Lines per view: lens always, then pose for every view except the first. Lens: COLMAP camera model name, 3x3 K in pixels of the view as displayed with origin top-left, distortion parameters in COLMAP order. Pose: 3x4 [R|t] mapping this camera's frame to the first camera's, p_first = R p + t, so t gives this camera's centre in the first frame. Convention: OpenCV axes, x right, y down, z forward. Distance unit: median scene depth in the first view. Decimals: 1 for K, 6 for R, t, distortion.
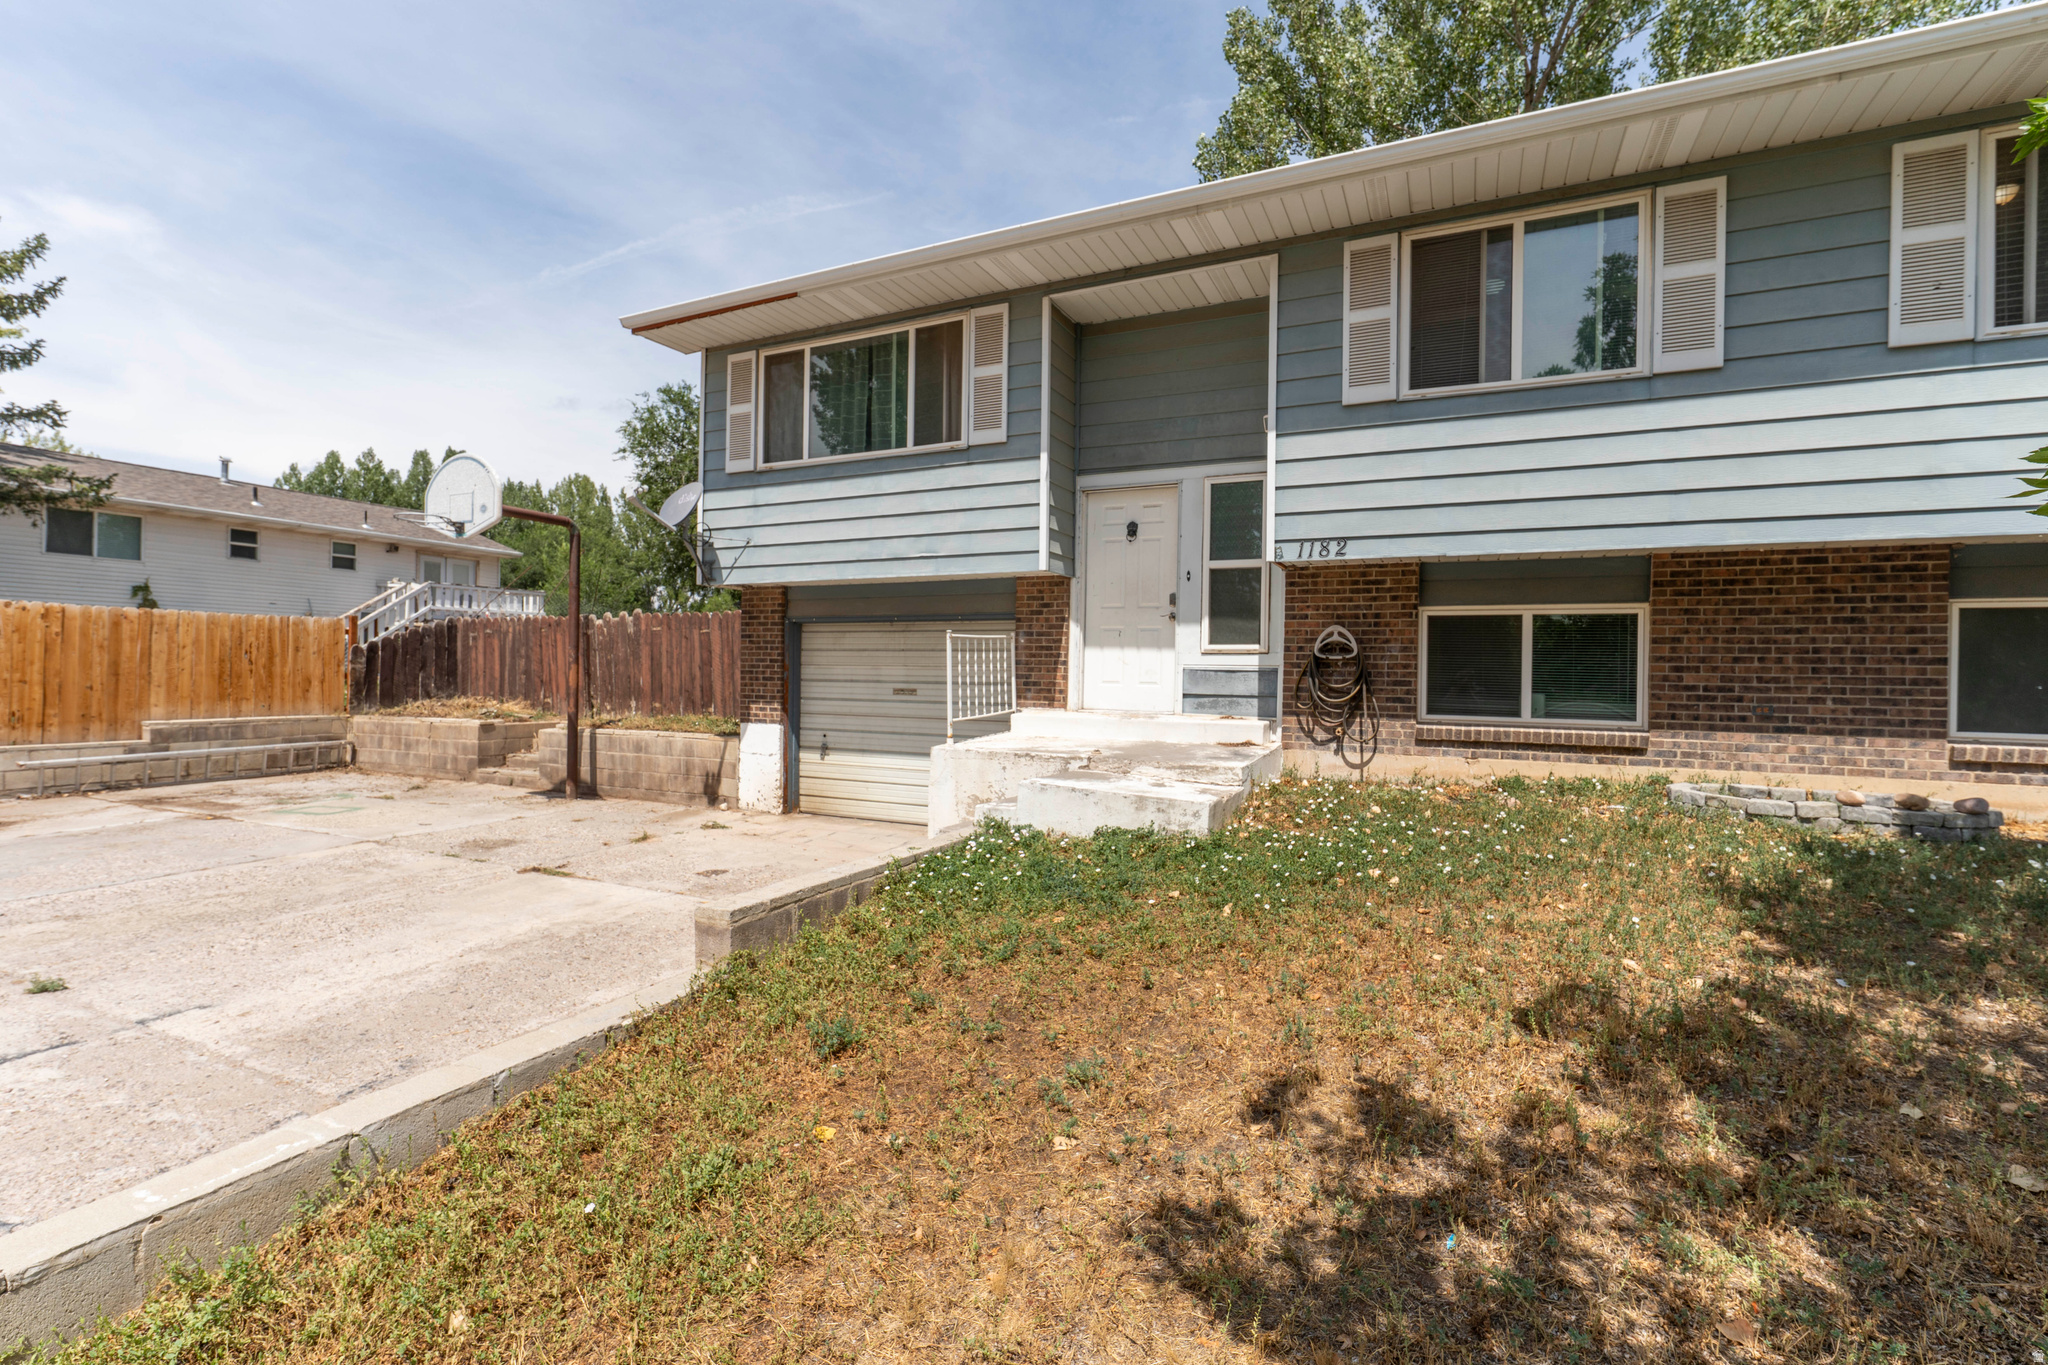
lens RADIAL K [[854.3, 0, 1024.0], [0, 854.3, 682.5], [0, 0, 1]] dist [-0.009929, -0.000004]
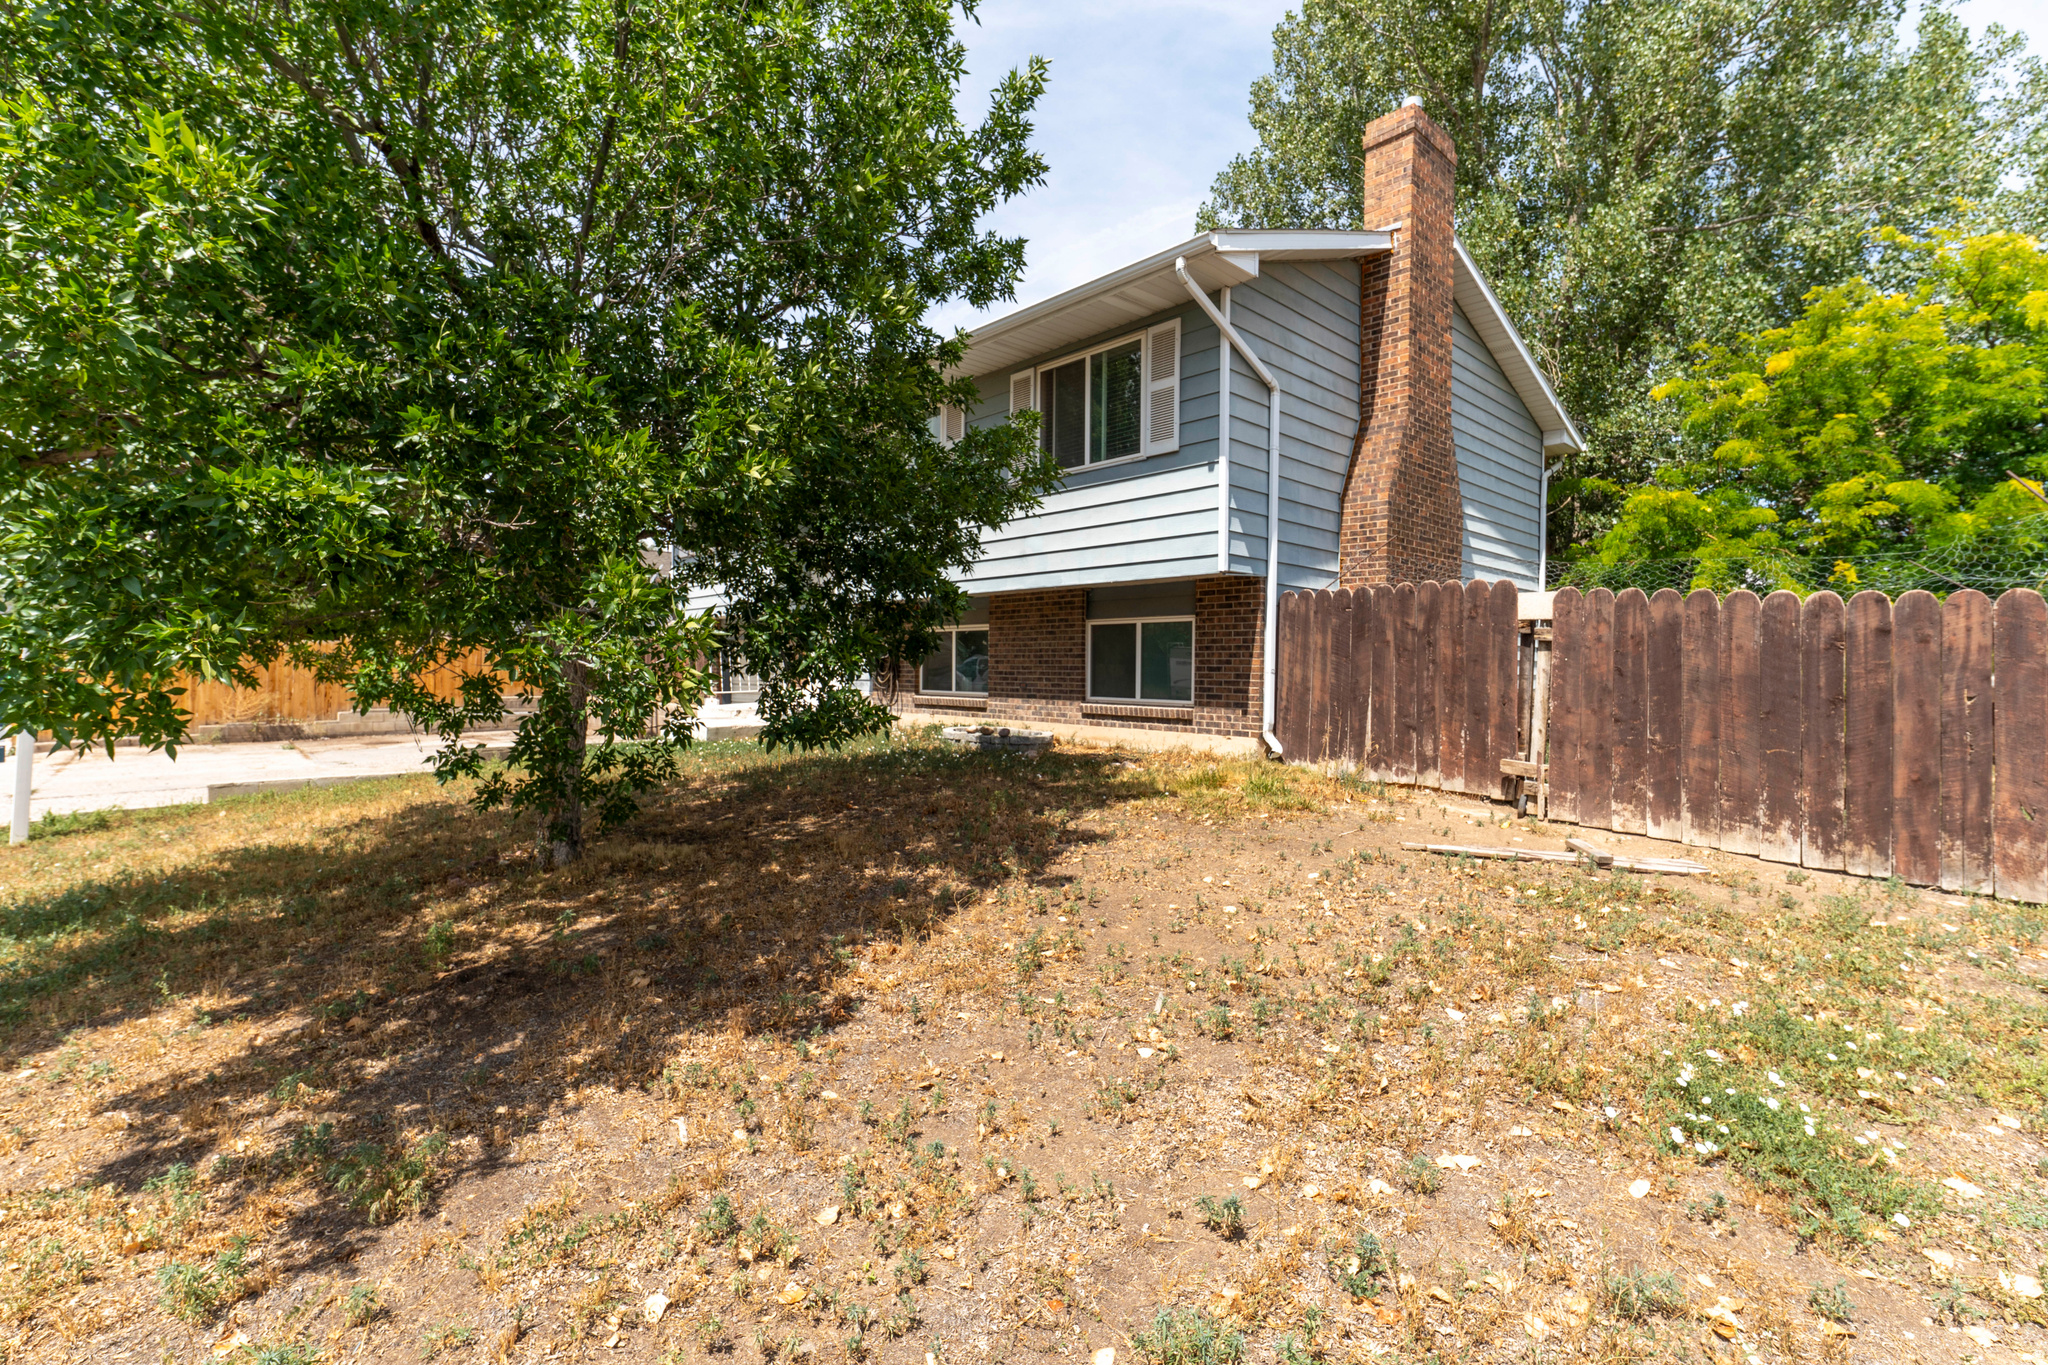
lens RADIAL K [[915.8, 0, 1024.0], [0, 915.8, 682.5], [0, 0, 1]] dist [0.000305, -0.000147]
pose [[0.924495, 0.001099, -0.381192, 0.229409], [-0.002329, 0.999993, -0.002767, 0.004662], [0.381186, 0.003446, 0.924492, -0.104006]]
